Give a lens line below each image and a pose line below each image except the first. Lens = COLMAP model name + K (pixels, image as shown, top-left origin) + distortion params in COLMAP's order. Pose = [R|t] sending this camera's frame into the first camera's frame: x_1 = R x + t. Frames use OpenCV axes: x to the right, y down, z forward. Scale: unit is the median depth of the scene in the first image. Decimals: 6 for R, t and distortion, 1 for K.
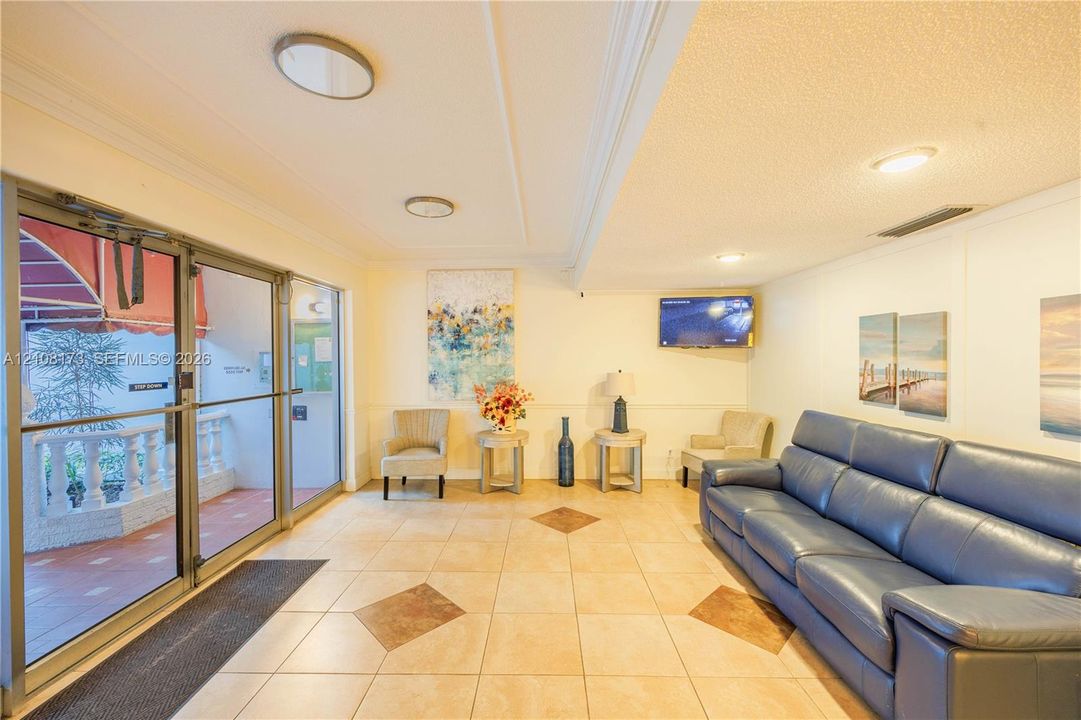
lens RADIAL K [[431.8, 0, 540.3], [0, 431.8, 360.0], [0, 0, 1]] dist [0.001515, 0.000129]
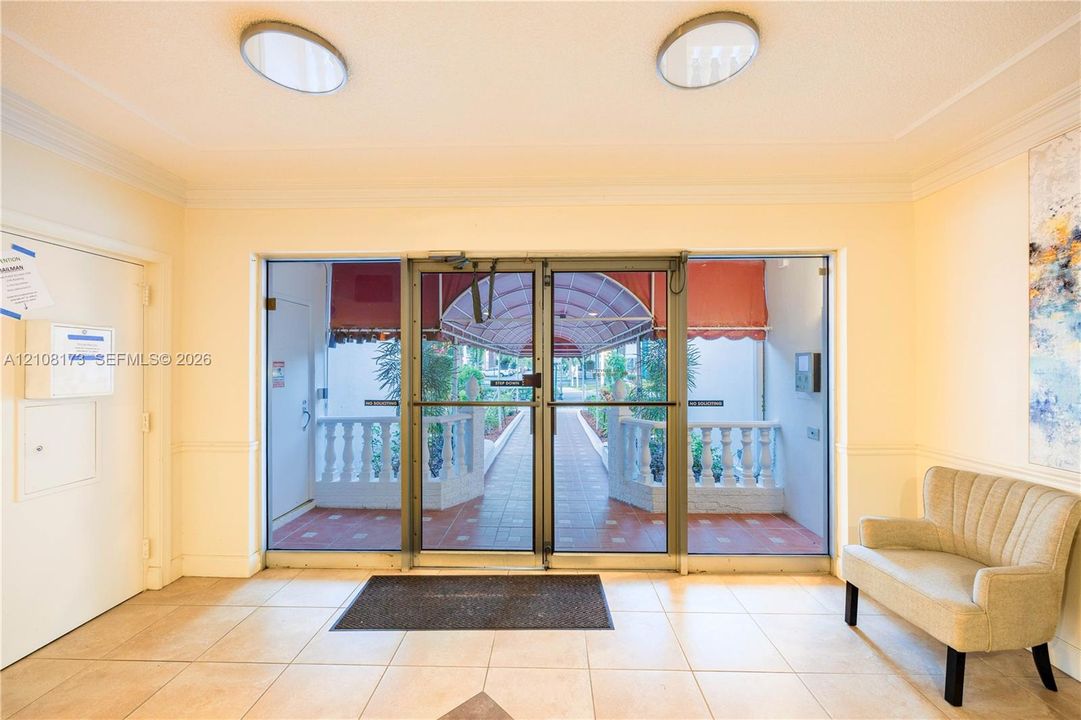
lens RADIAL K [[431.8, 0, 541.1], [0, 431.8, 363.1], [0, 0, 1]] dist [0.001515, 0.000129]
pose [[-0.011339, 0.002366, -0.999933, 0.180507], [-0.005587, 0.999981, 0.002429, 0.000302], [0.999920, 0.005615, -0.011326, 0.611160]]
